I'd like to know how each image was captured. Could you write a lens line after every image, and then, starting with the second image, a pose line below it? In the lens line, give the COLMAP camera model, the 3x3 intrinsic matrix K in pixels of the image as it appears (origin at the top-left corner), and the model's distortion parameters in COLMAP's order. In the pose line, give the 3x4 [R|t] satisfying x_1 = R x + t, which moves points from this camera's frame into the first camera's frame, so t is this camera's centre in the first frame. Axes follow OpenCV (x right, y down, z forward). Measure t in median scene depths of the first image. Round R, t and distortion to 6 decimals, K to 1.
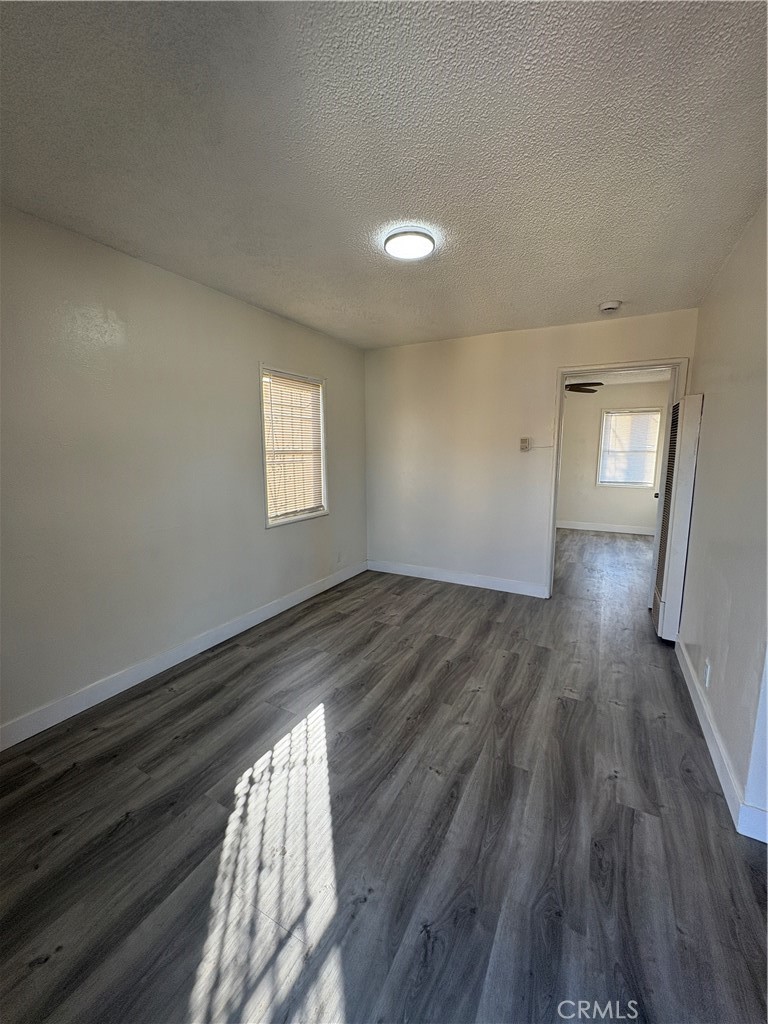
lens RADIAL K [[406.6, 0, 383.4], [0, 406.6, 513.7], [0, 0, 1]] dist [-0.000005, 0.000088]
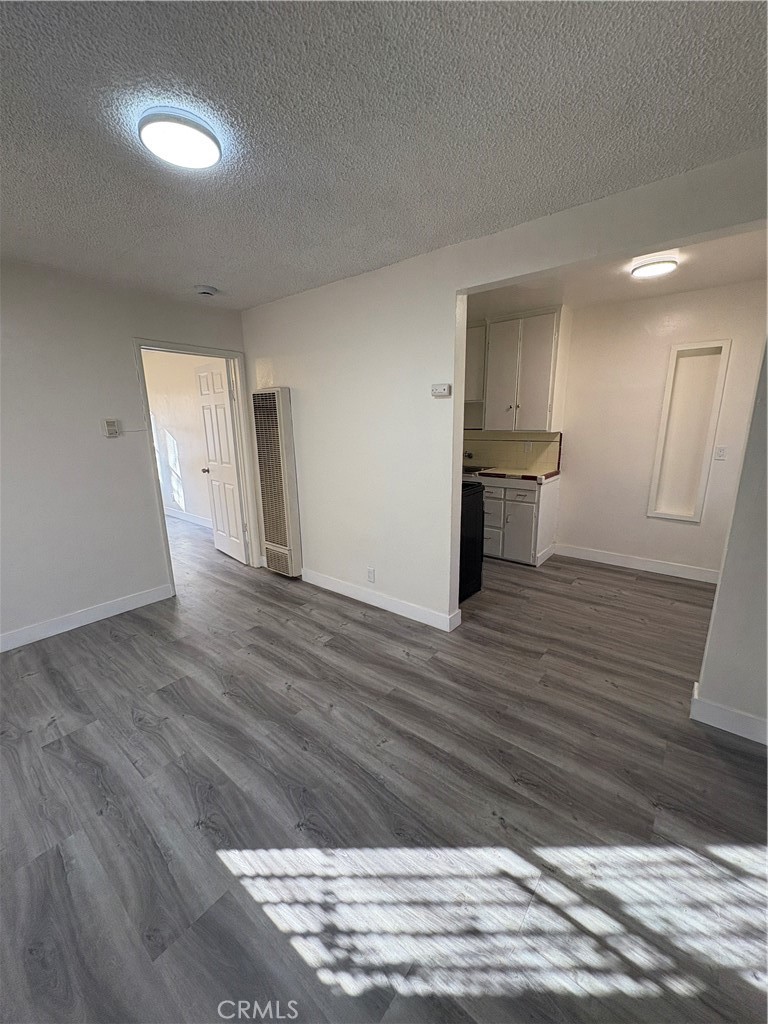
lens RADIAL K [[406.6, 0, 383.4], [0, 406.6, 513.7], [0, 0, 1]] dist [-0.000005, 0.000088]
pose [[0.179544, -0.227610, 0.957057, -0.735923], [0.167018, 0.965795, 0.198356, -0.156312], [-0.969468, 0.124232, 0.211418, 0.676543]]
